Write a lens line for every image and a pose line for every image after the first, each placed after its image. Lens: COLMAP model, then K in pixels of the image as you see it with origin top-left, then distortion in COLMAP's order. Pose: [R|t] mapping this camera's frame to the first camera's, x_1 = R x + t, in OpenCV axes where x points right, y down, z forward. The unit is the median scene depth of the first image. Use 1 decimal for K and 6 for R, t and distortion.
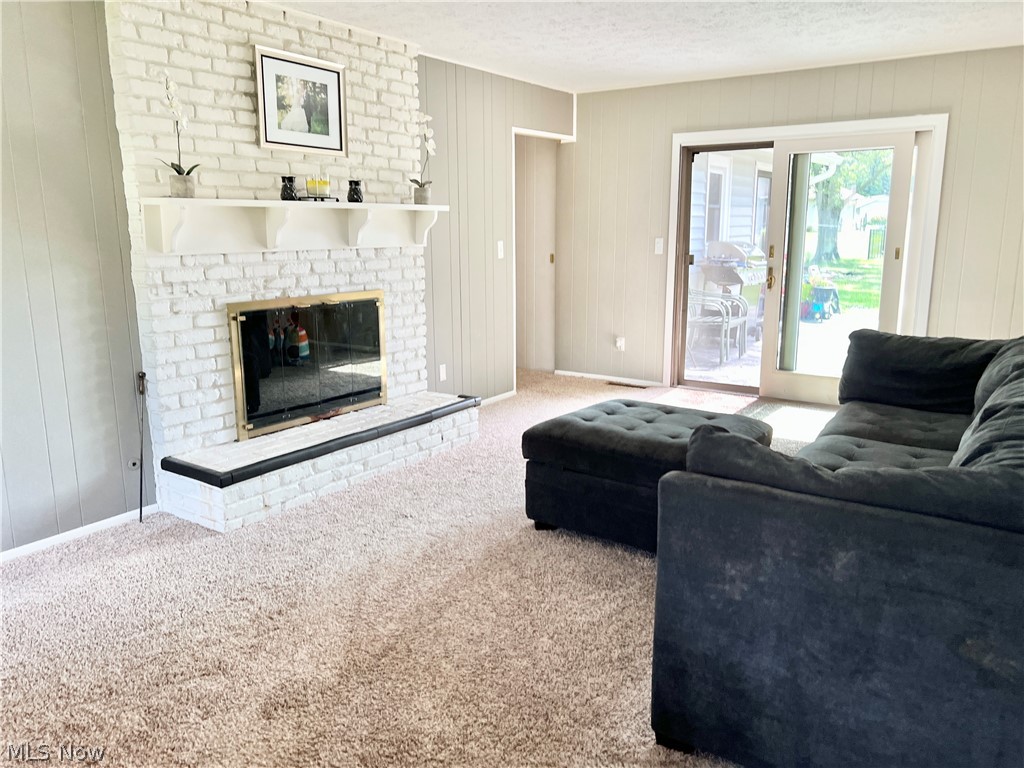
lens RADIAL K [[775.0, 0, 514.7], [0, 775.0, 383.1], [0, 0, 1]] dist [0.036525, -0.006365]
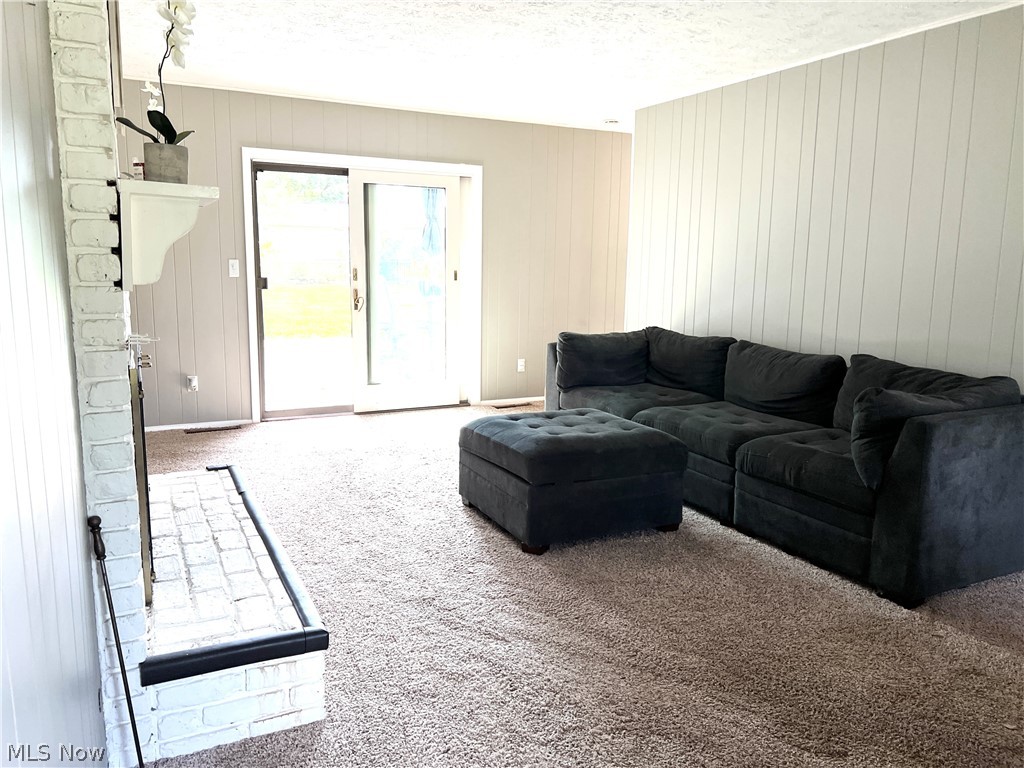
lens RADIAL K [[775.0, 0, 514.2], [0, 775.0, 382.7], [0, 0, 1]] dist [0.036525, -0.006365]
pose [[0.479093, -0.132917, 0.867642, -0.750356], [0.159077, 0.985248, 0.063095, -0.086128], [-0.863229, 0.107793, 0.493169, 0.479879]]
